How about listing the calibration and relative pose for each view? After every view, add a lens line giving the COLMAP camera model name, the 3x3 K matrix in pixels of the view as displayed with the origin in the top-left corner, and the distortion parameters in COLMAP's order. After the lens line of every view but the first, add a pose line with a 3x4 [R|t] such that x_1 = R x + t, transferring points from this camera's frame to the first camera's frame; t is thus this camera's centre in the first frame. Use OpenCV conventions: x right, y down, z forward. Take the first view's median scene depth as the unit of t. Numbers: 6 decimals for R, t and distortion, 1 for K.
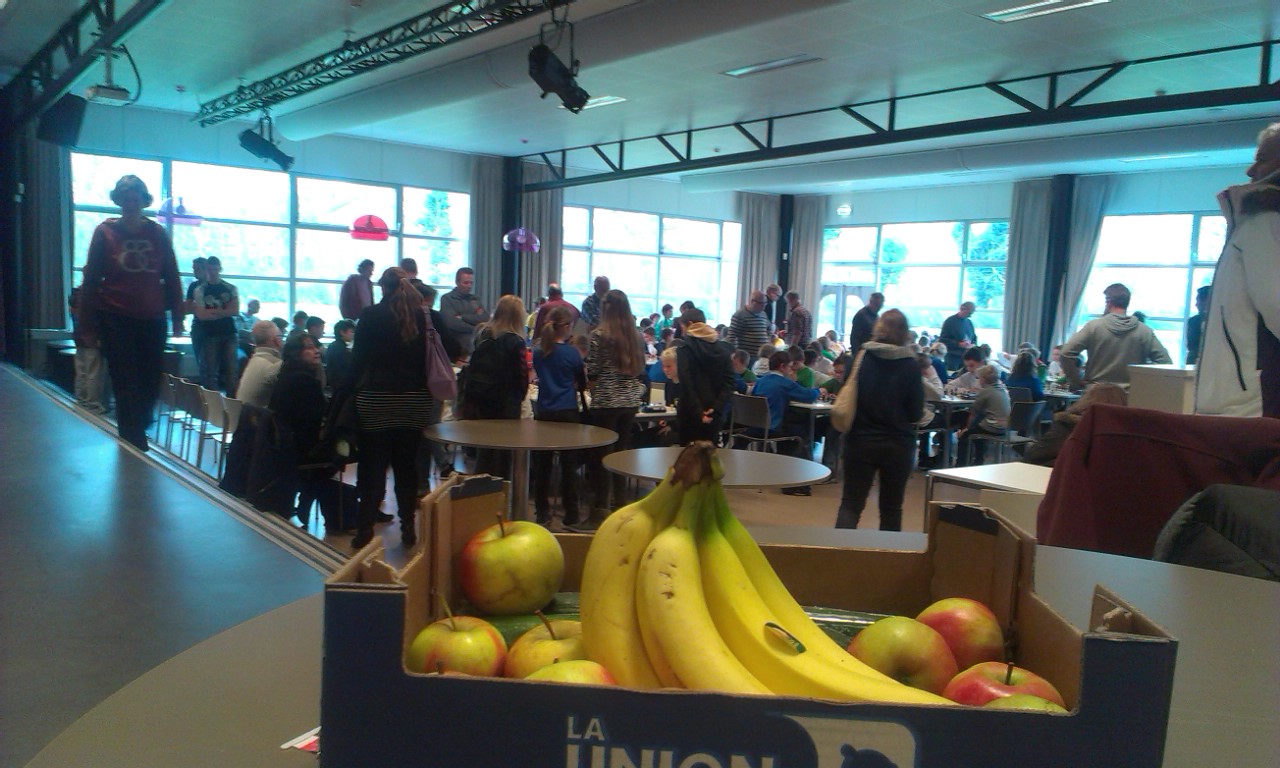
lens RADIAL K [[1058.0, 0, 657.0], [0, 1058.0, 381.0], [0, 0, 1]] dist [0.113815, -0.187721]
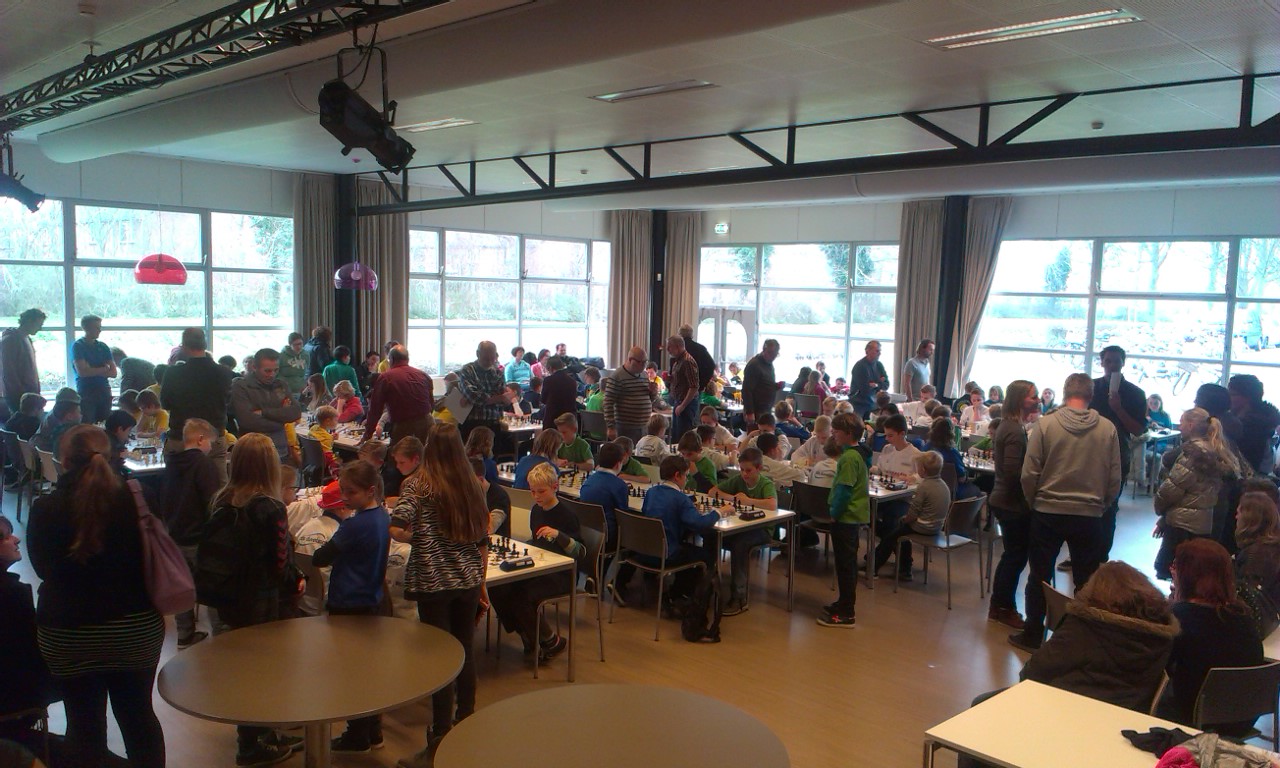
lens RADIAL K [[1058.0, 0, 657.0], [0, 1058.0, 381.0], [0, 0, 1]] dist [0.113815, -0.187721]
pose [[0.991795, -0.025789, 0.125211, 0.002017], [0.024496, 0.999630, 0.011855, -0.053765], [-0.125470, -0.008691, 0.992059, 0.123562]]
